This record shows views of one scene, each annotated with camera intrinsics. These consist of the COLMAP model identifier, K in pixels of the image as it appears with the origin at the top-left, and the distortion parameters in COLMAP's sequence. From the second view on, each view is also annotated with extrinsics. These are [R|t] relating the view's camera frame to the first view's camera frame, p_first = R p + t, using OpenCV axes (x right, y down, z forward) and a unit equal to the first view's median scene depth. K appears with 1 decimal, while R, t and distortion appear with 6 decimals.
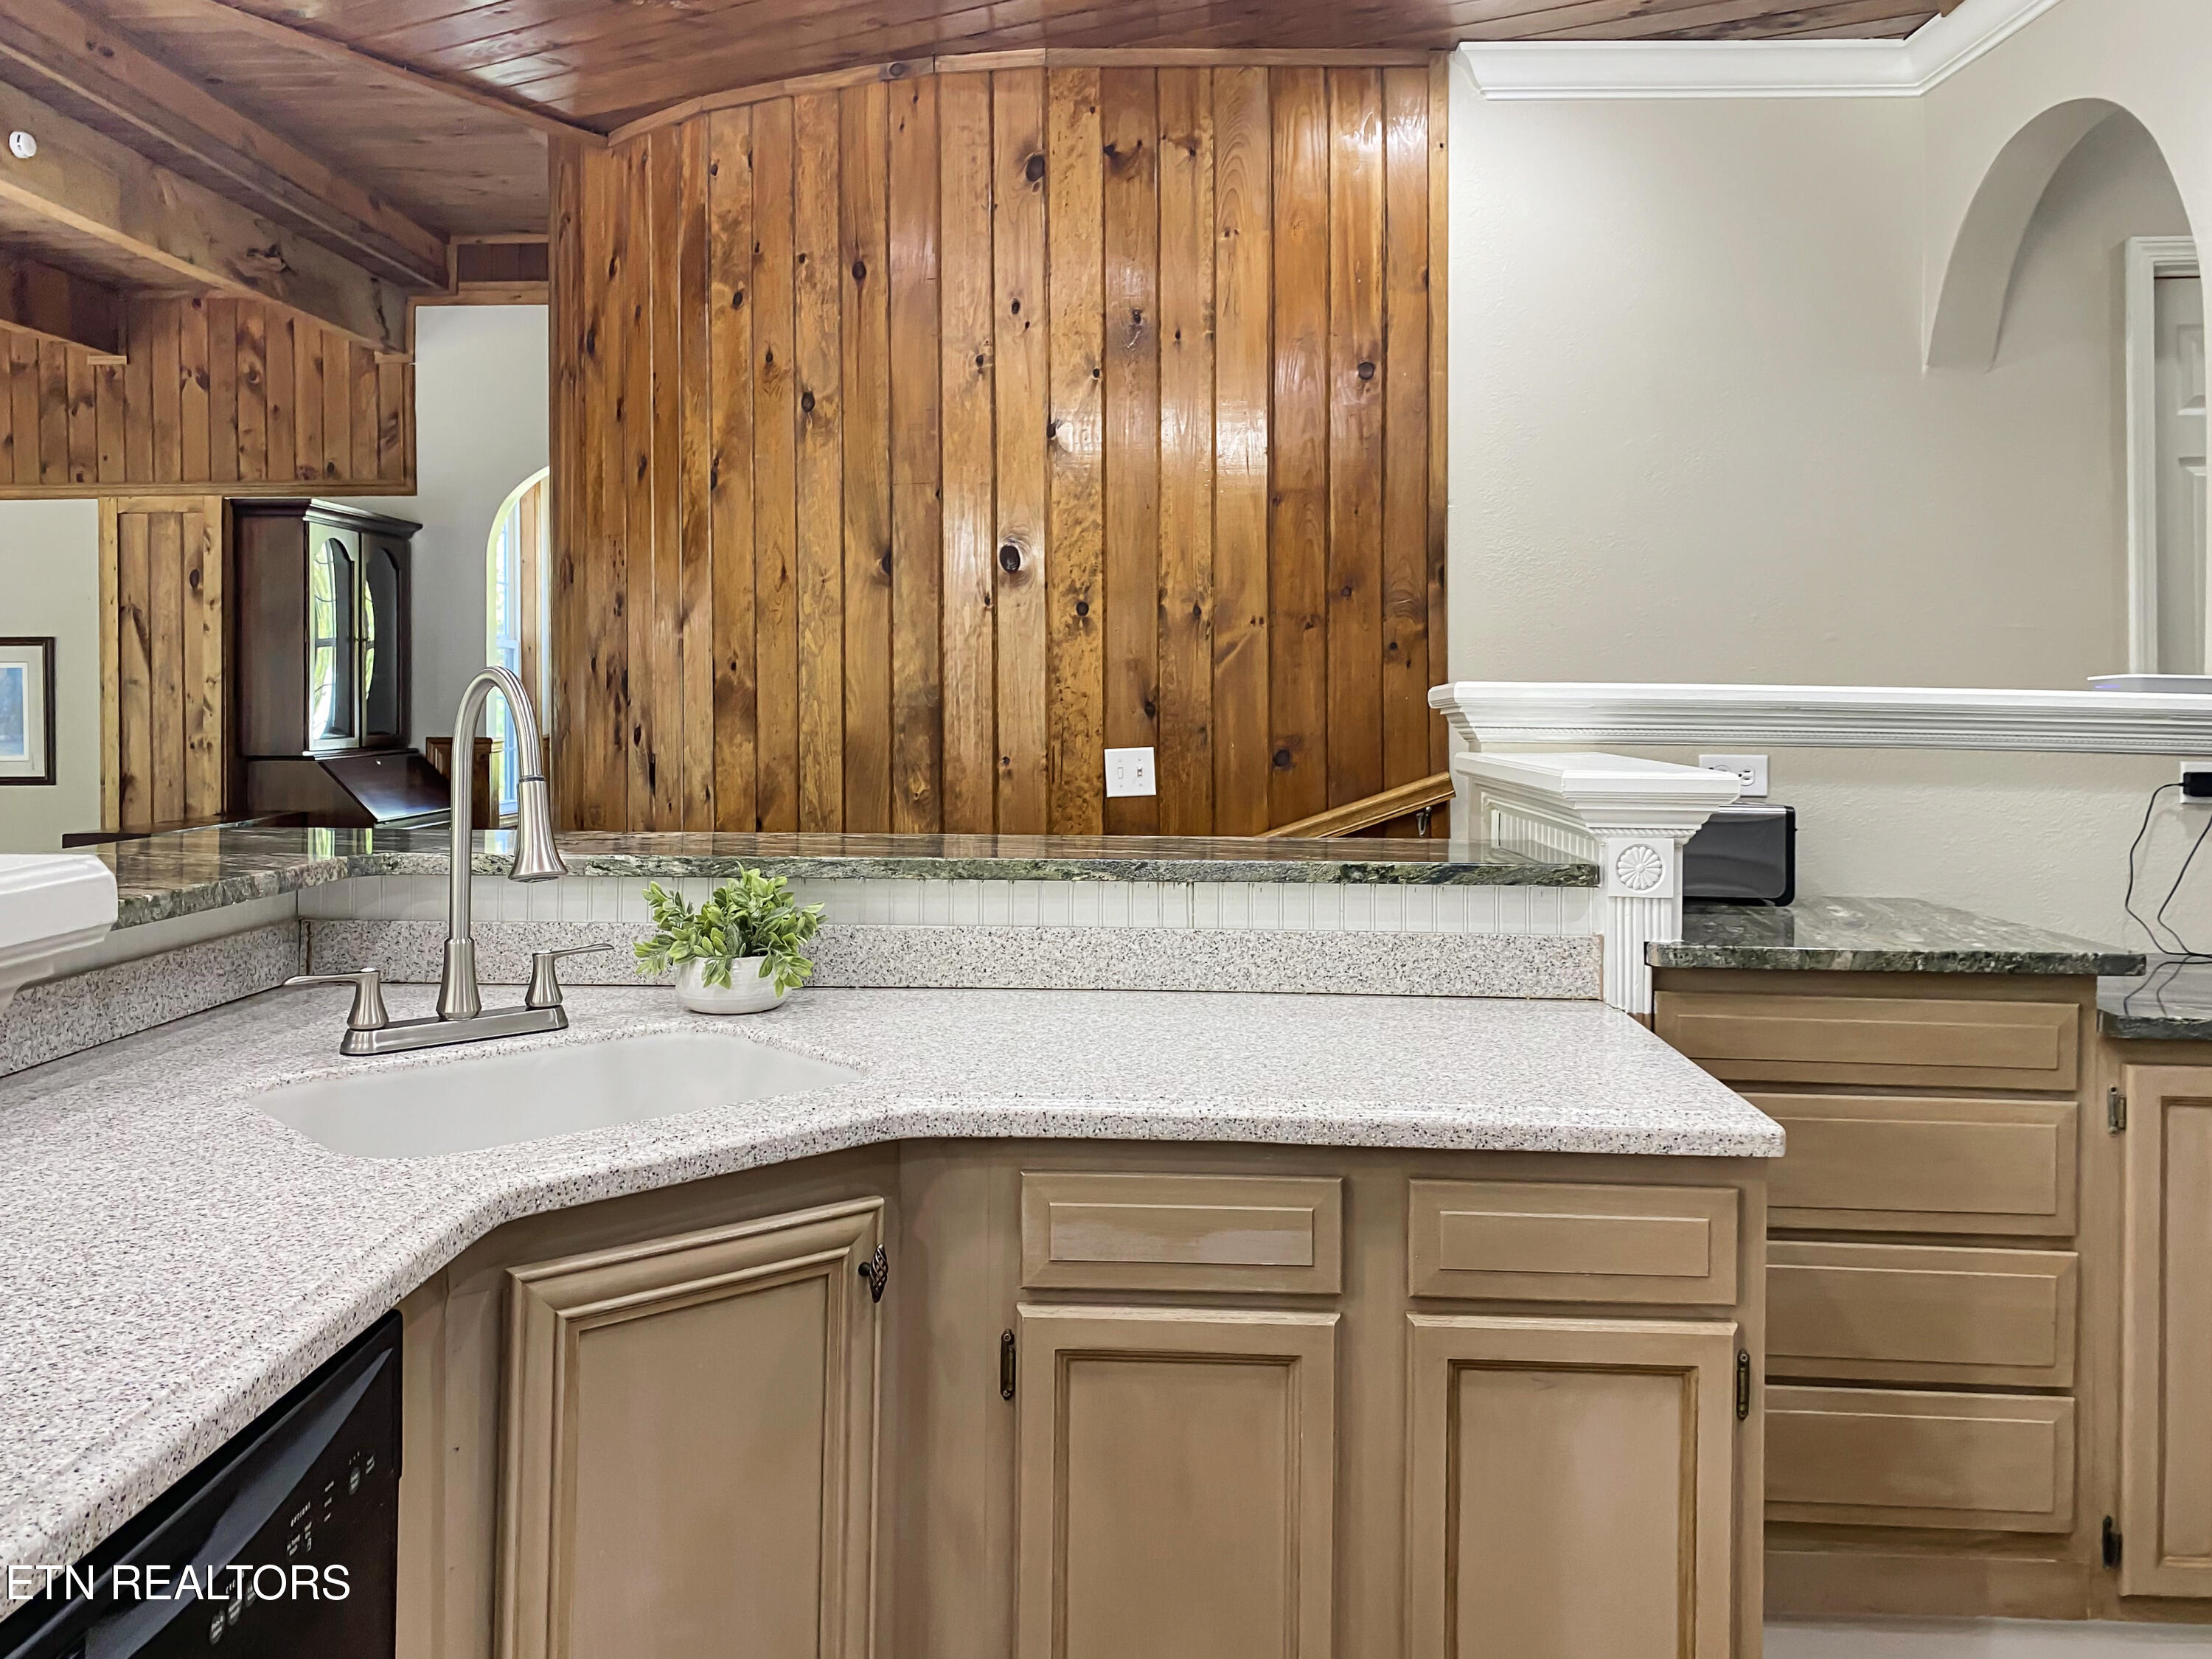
lens RADIAL K [[1811.4, 0, 1106.0], [0, 1811.4, 829.5], [0, 0, 1]] dist [-0.002810, -0.002282]
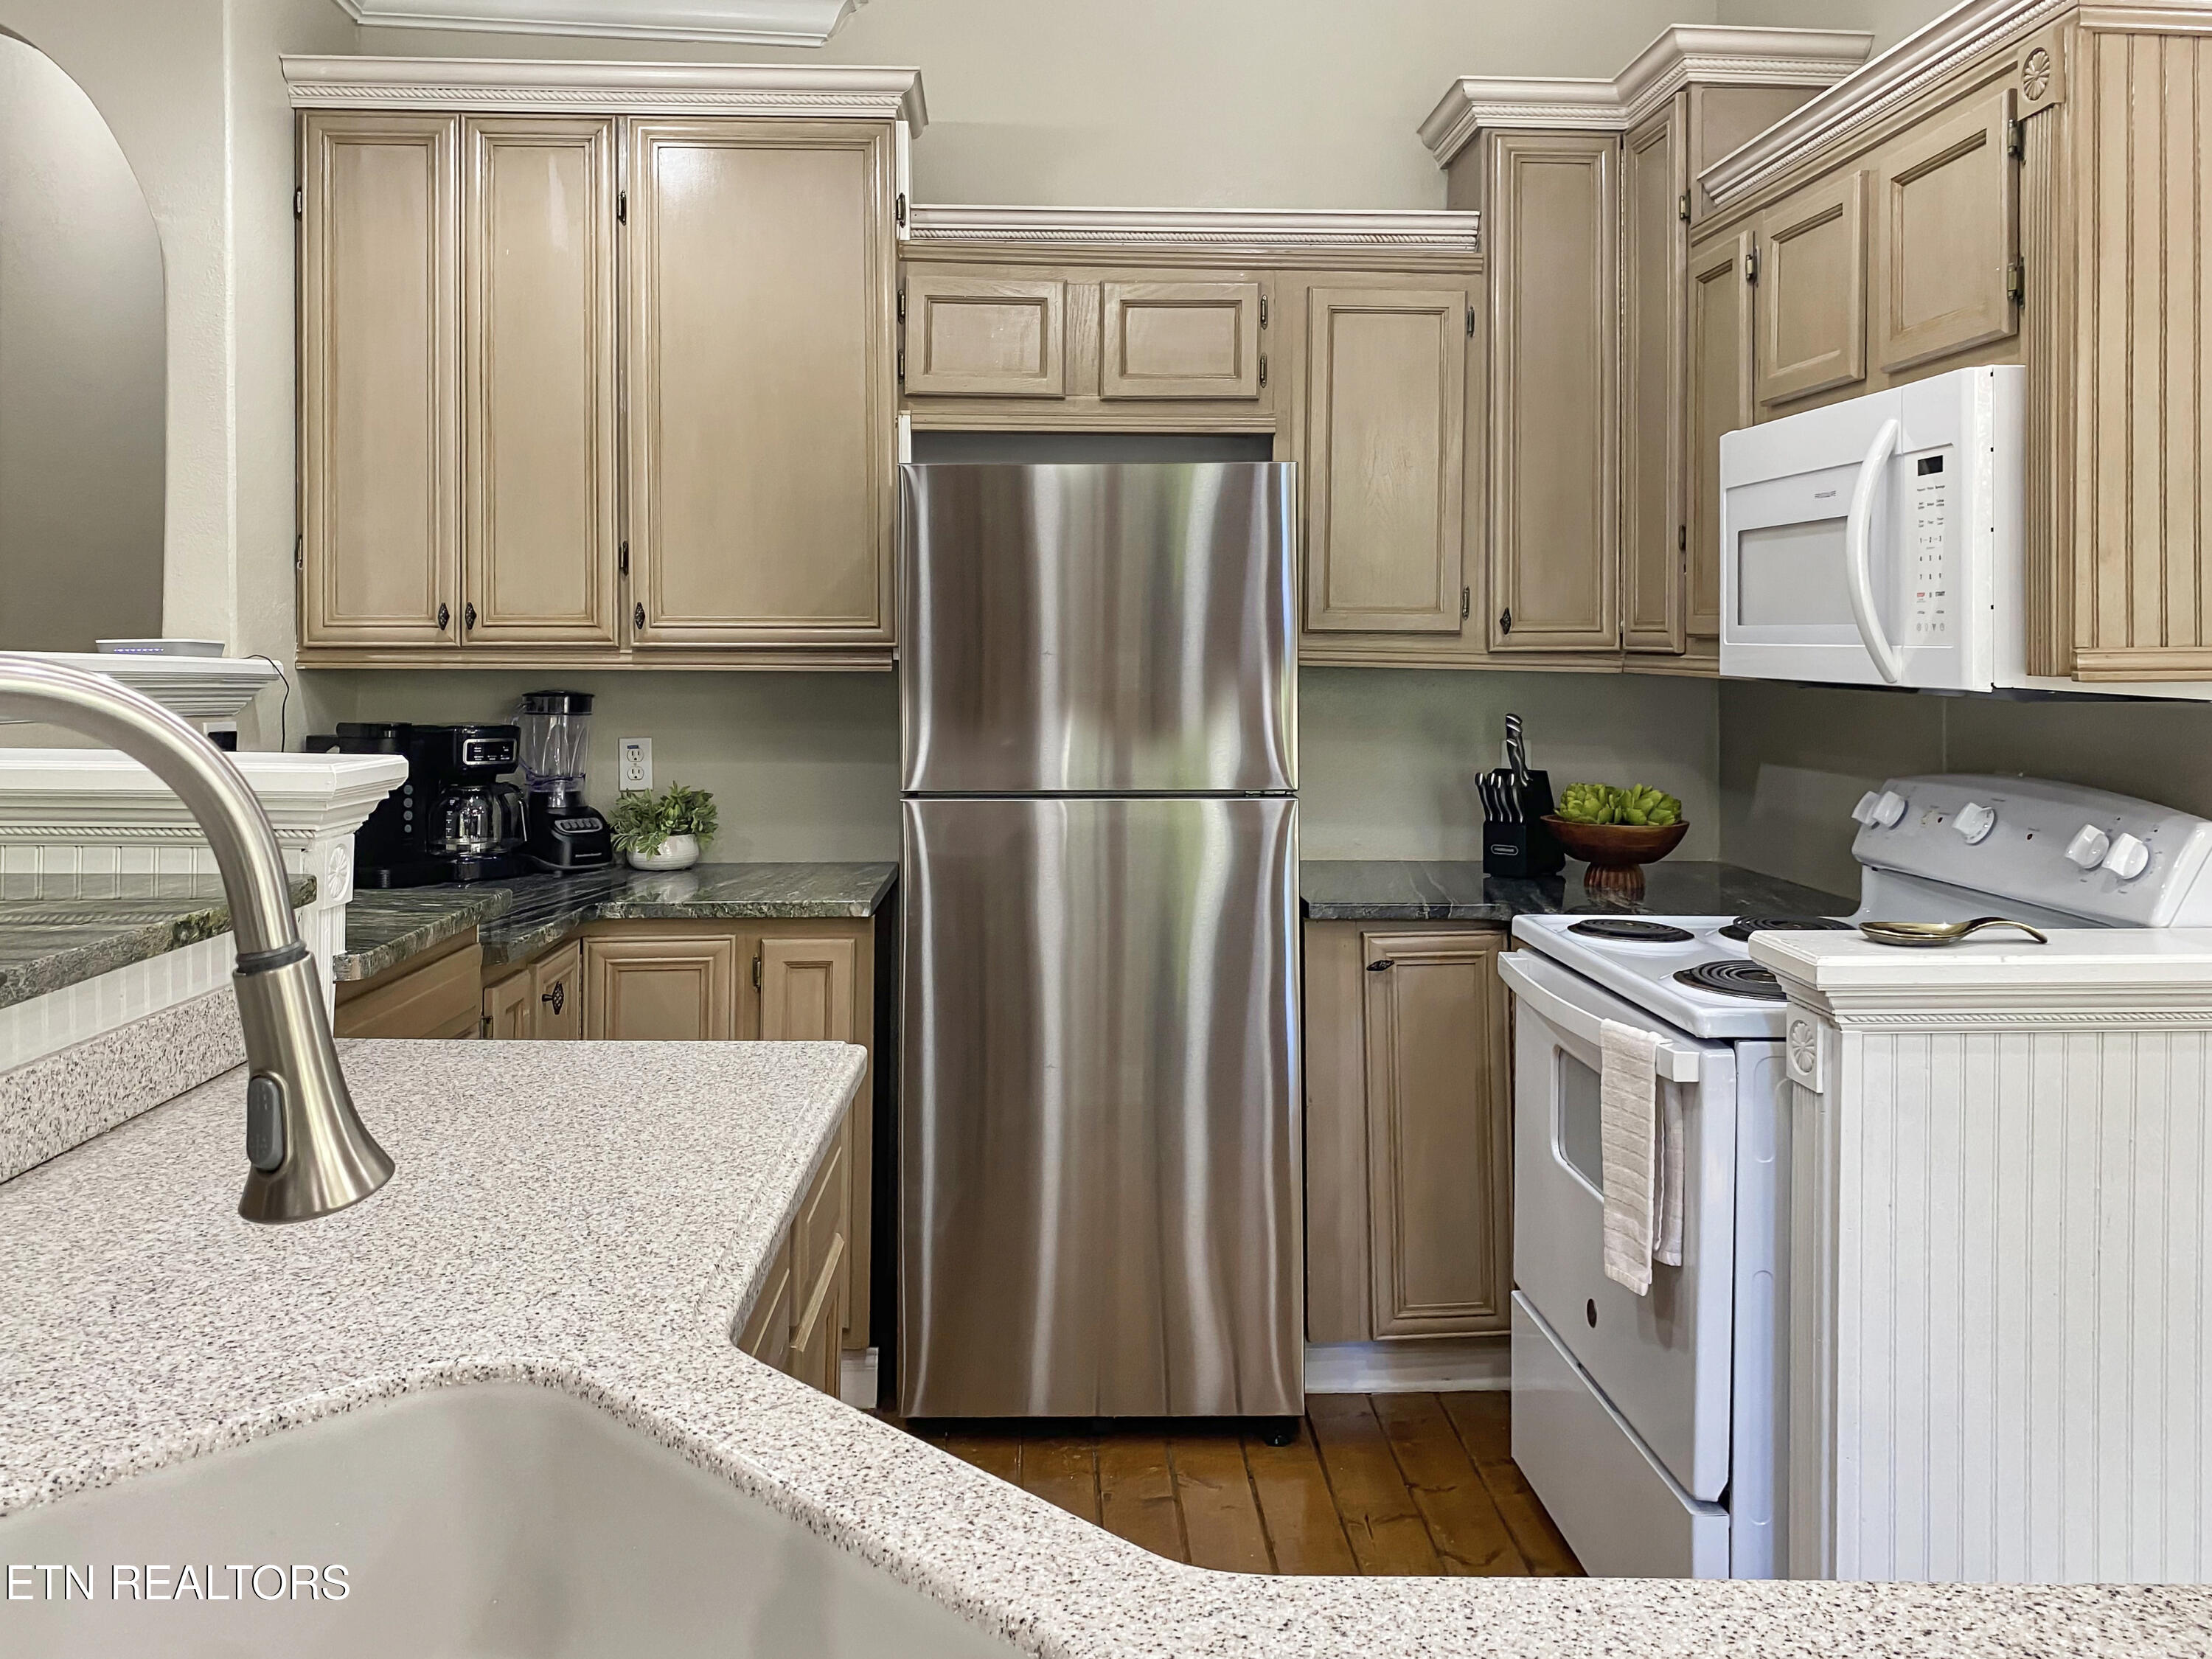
lens RADIAL K [[1811.4, 0, 1106.0], [0, 1811.4, 829.5], [0, 0, 1]] dist [-0.002810, -0.002282]
pose [[-0.102239, -0.105369, 0.989164, -0.570827], [0.063943, 0.991622, 0.112240, -0.069896], [-0.992703, 0.074726, -0.094645, 0.690056]]
